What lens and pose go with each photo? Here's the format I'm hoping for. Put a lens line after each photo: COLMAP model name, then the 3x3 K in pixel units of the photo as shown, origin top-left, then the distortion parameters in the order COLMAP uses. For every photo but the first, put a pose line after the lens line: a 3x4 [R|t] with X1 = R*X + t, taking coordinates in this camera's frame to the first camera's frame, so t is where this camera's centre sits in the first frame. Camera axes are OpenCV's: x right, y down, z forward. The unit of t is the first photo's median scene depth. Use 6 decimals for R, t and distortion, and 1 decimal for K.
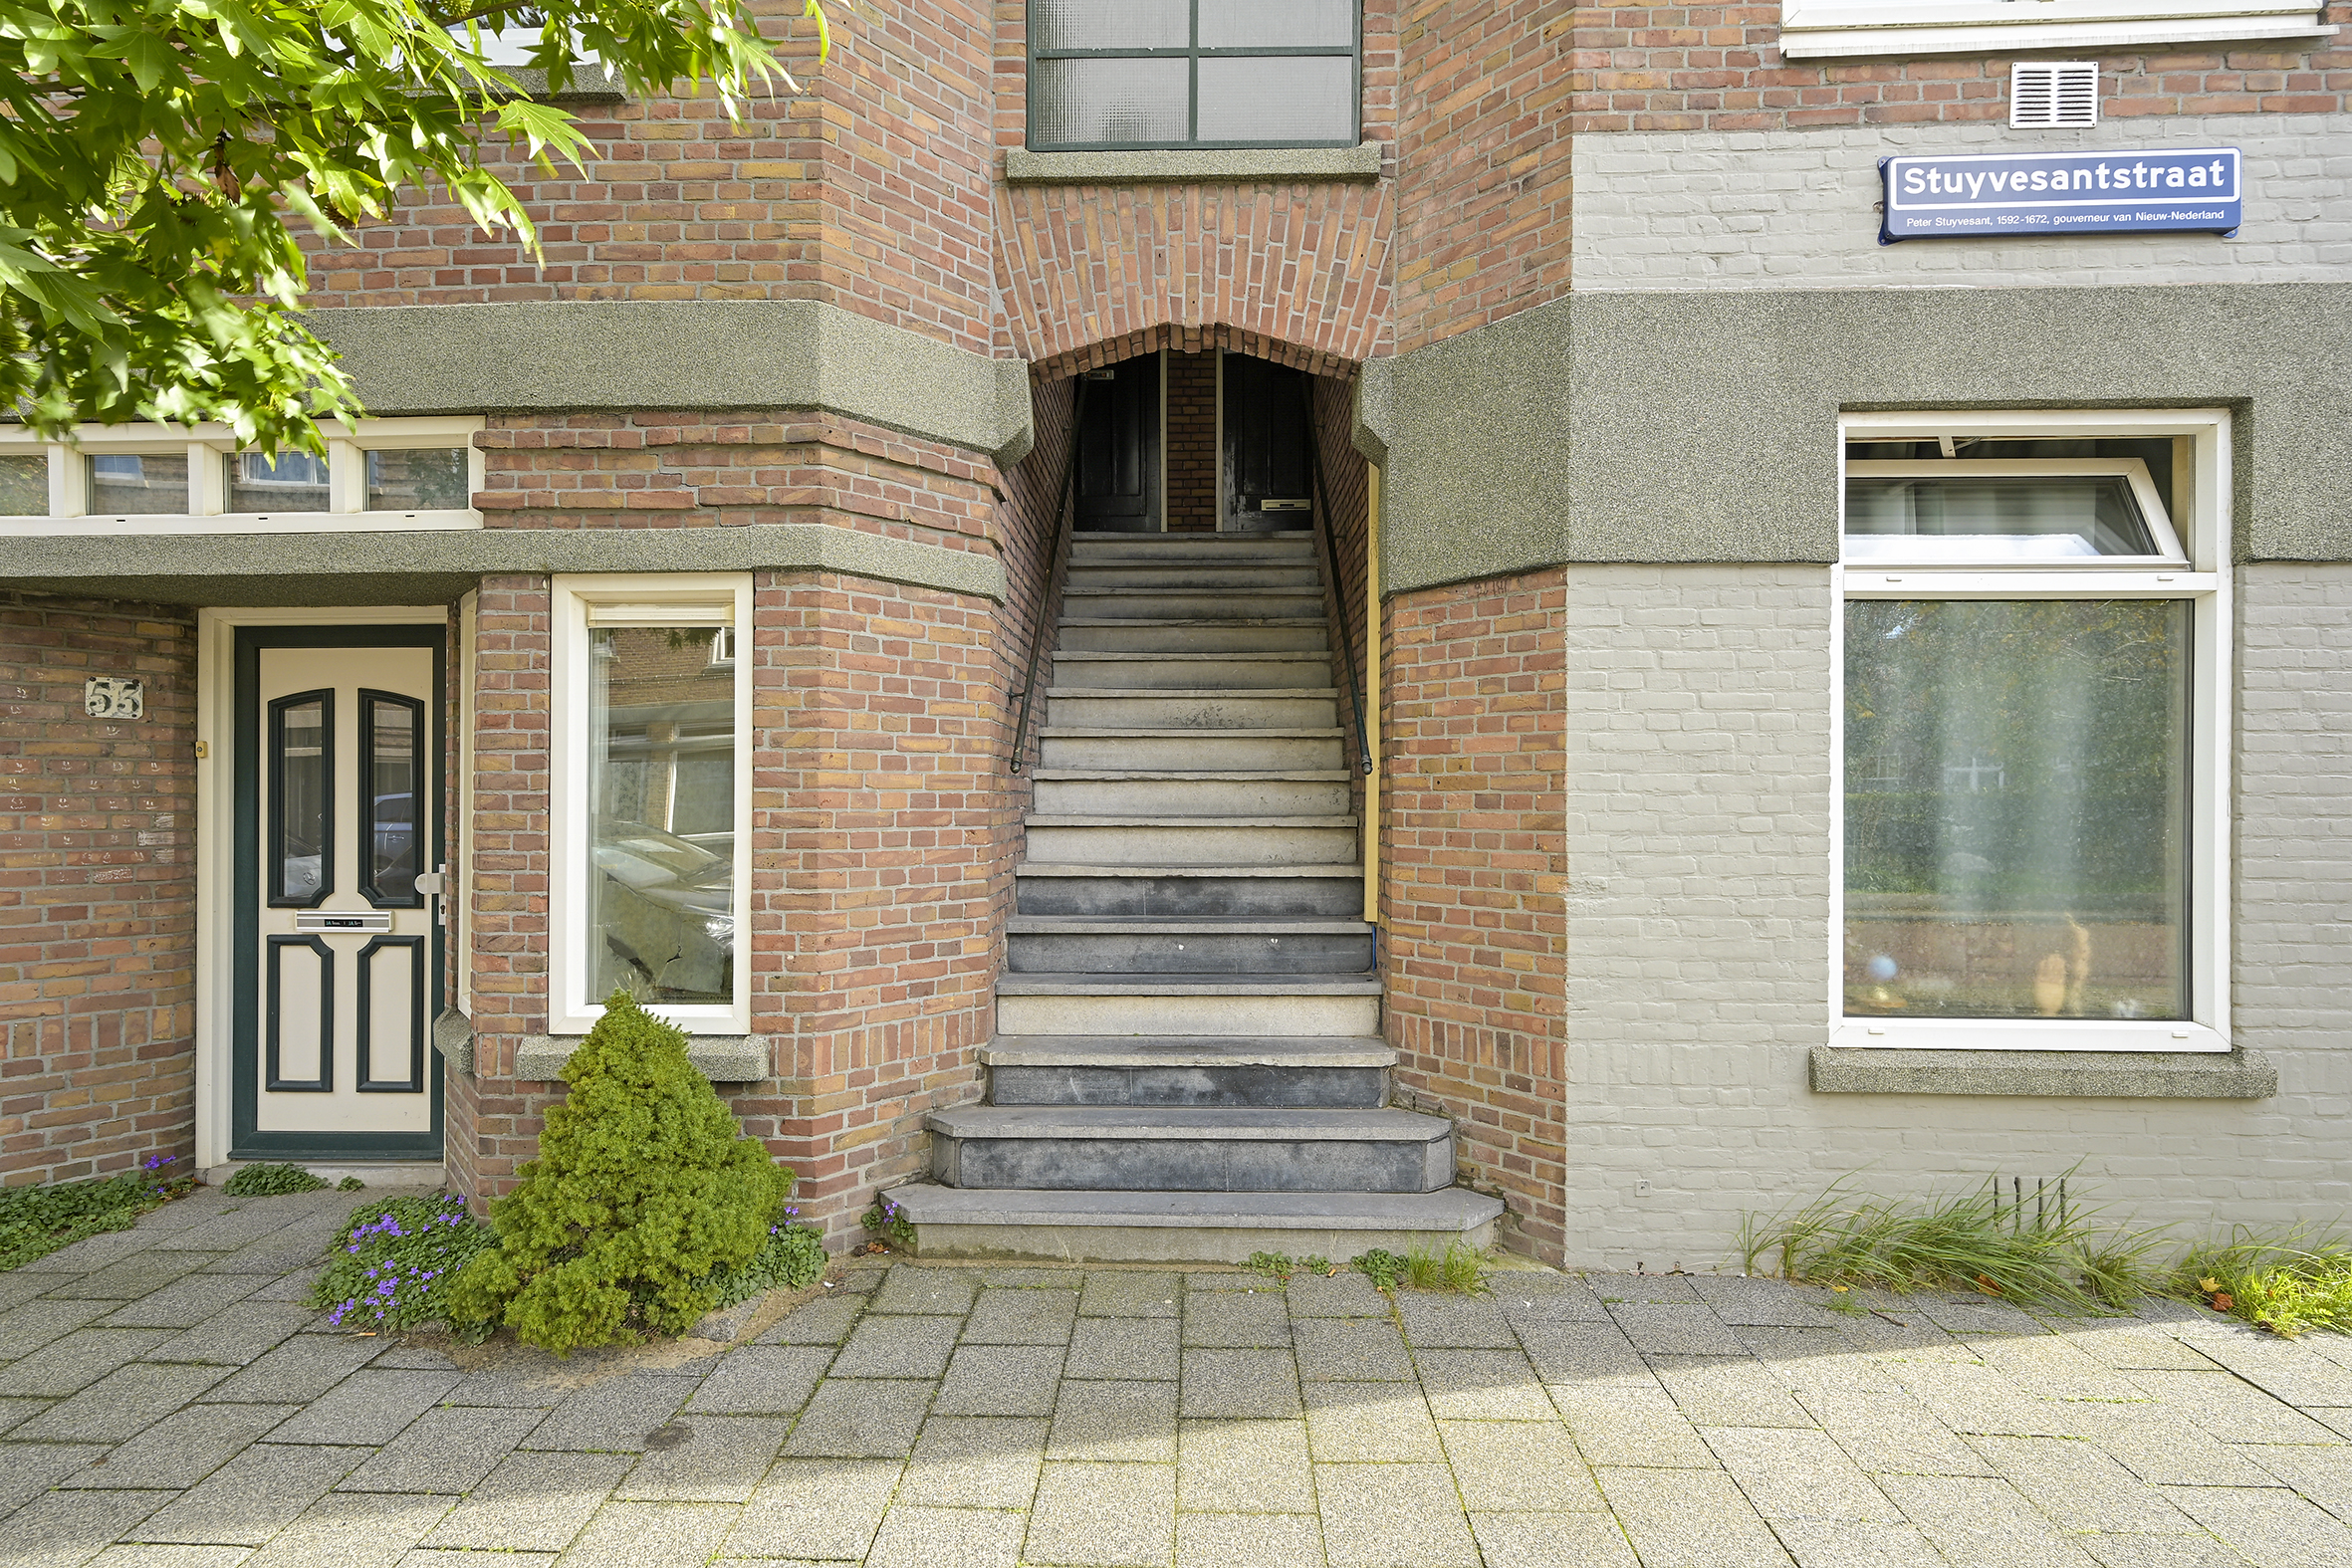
lens RADIAL K [[1001.3, 0, 1174.4], [0, 1001.3, 770.1], [0, 0, 1]] dist [0.000254, 0.001503]
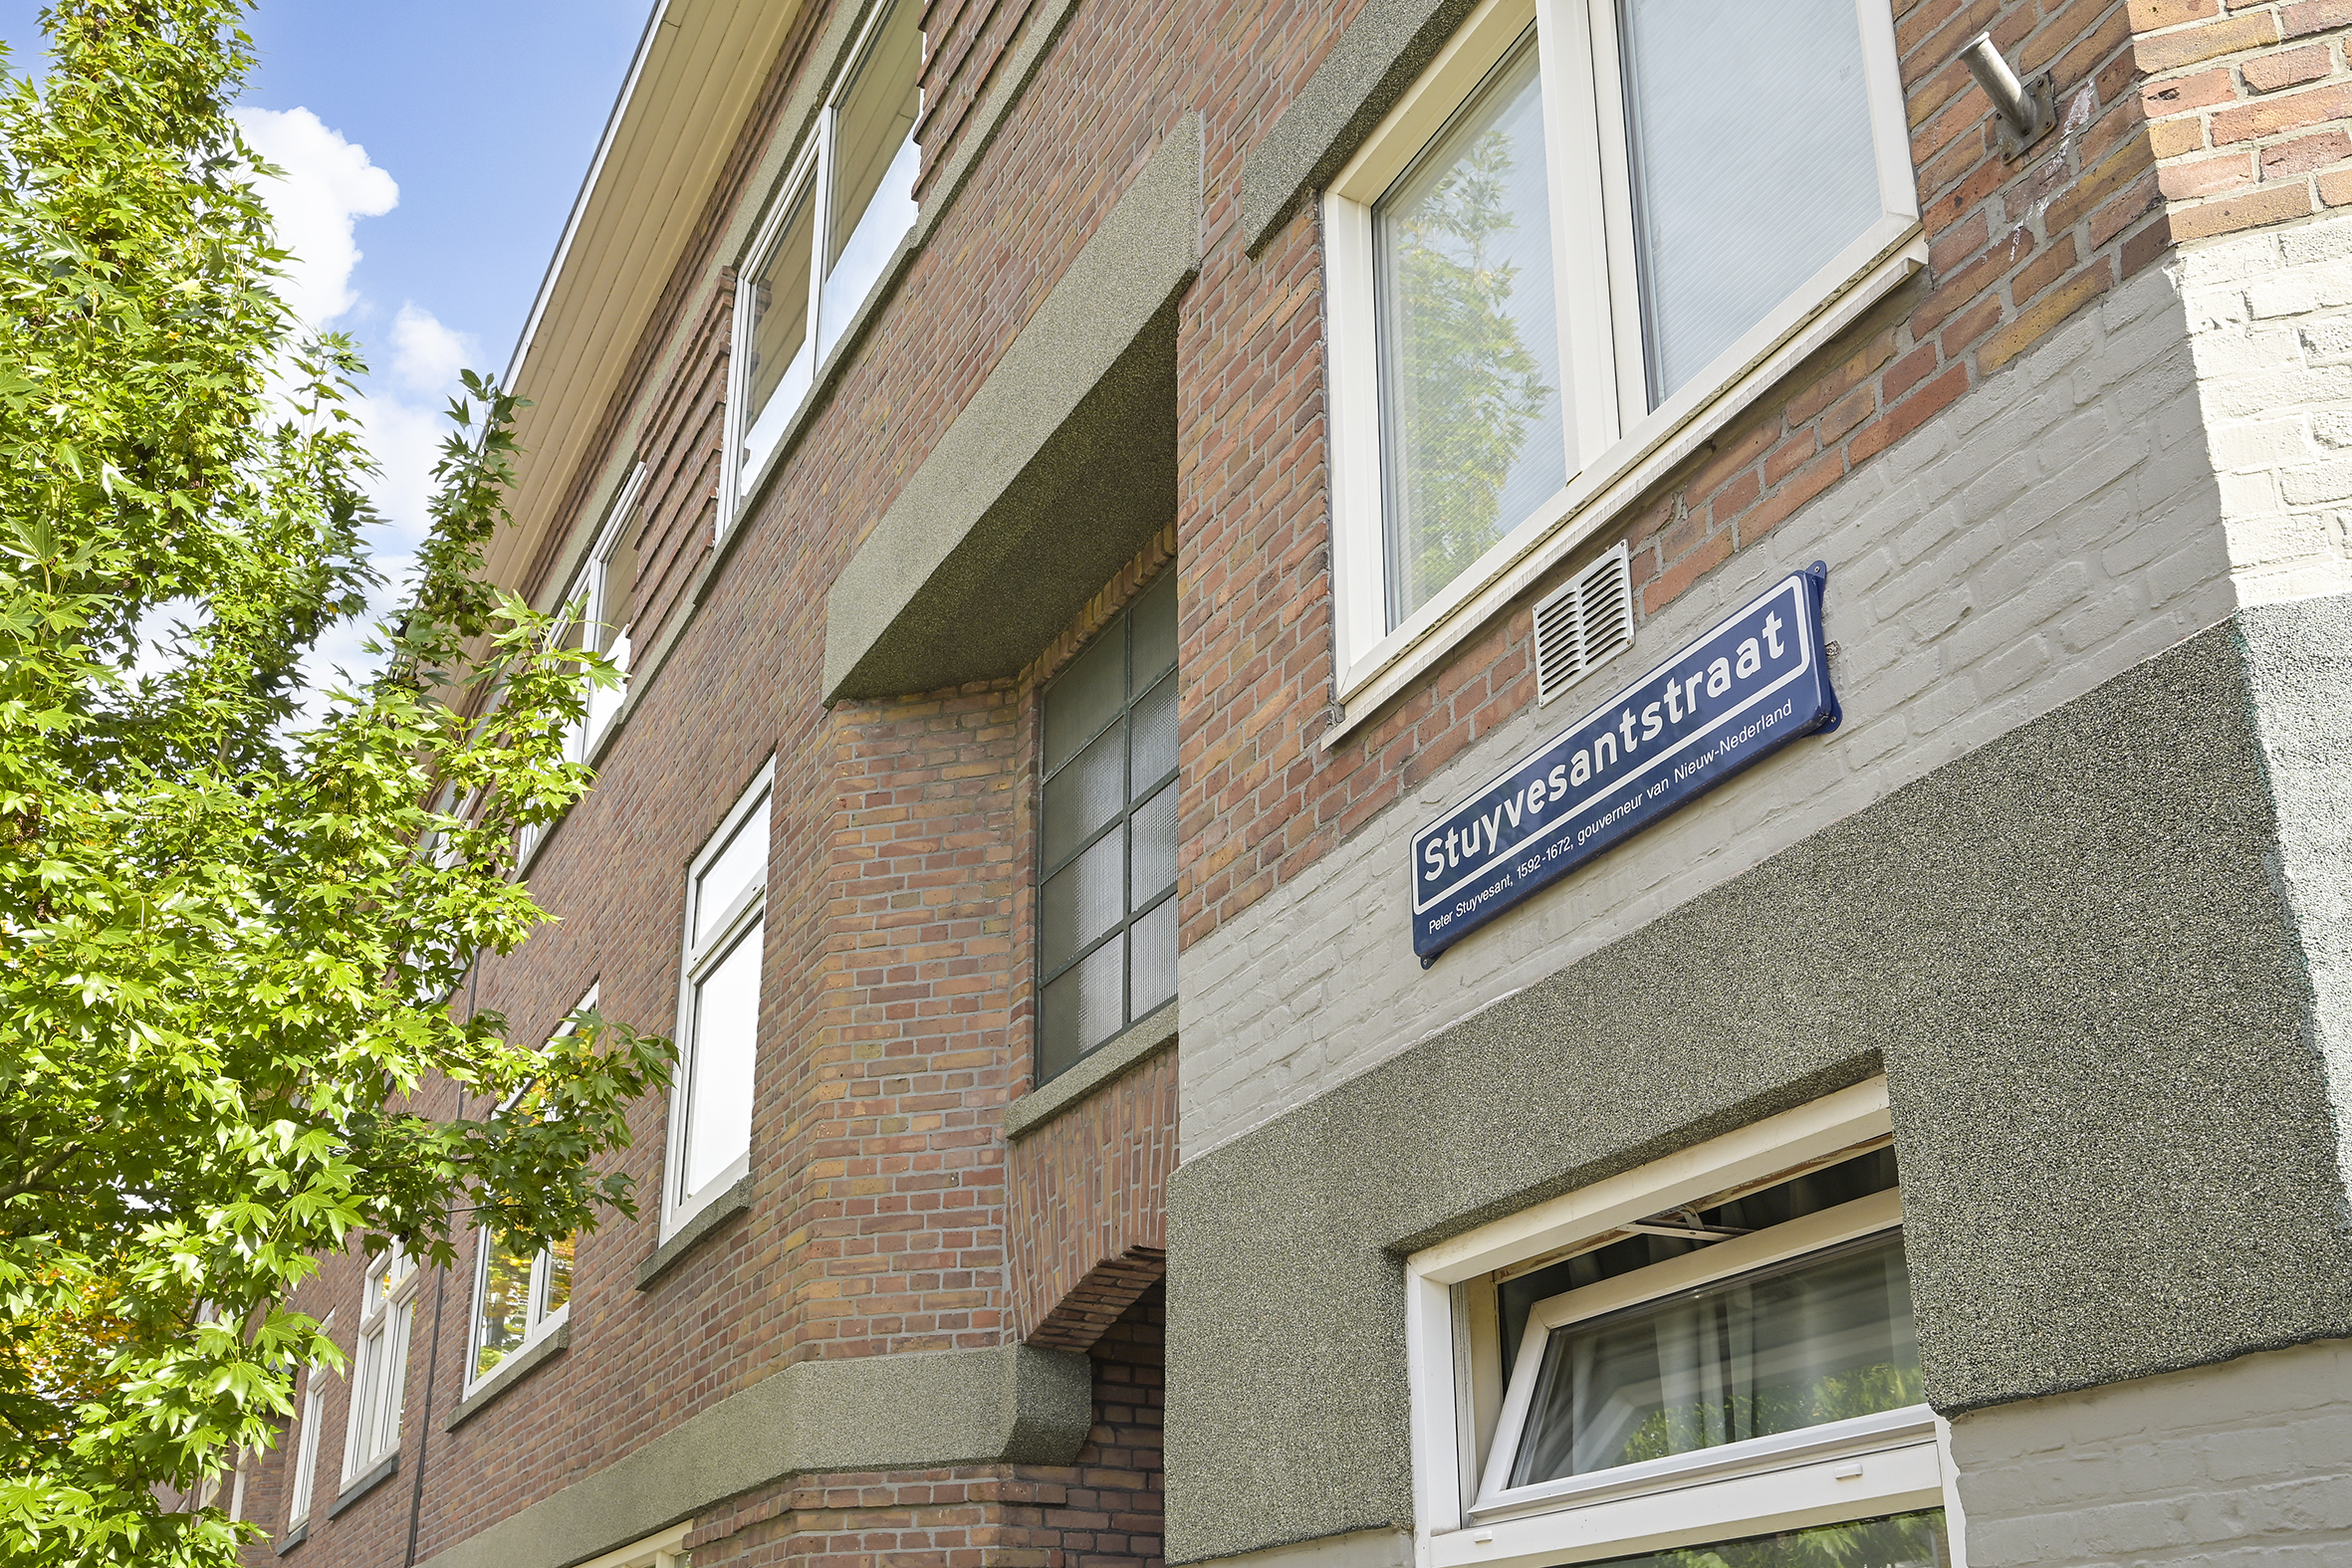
lens RADIAL K [[2451.2, 0, 1176.0], [0, 2451.2, 784.0], [0, 0, 1]] dist [-0.022374, -0.019979]
pose [[0.420818, -0.347354, -0.838008, 1.911482], [-0.004310, 0.923010, -0.384751, -0.059566], [0.907135, 0.165522, 0.386922, 0.276745]]
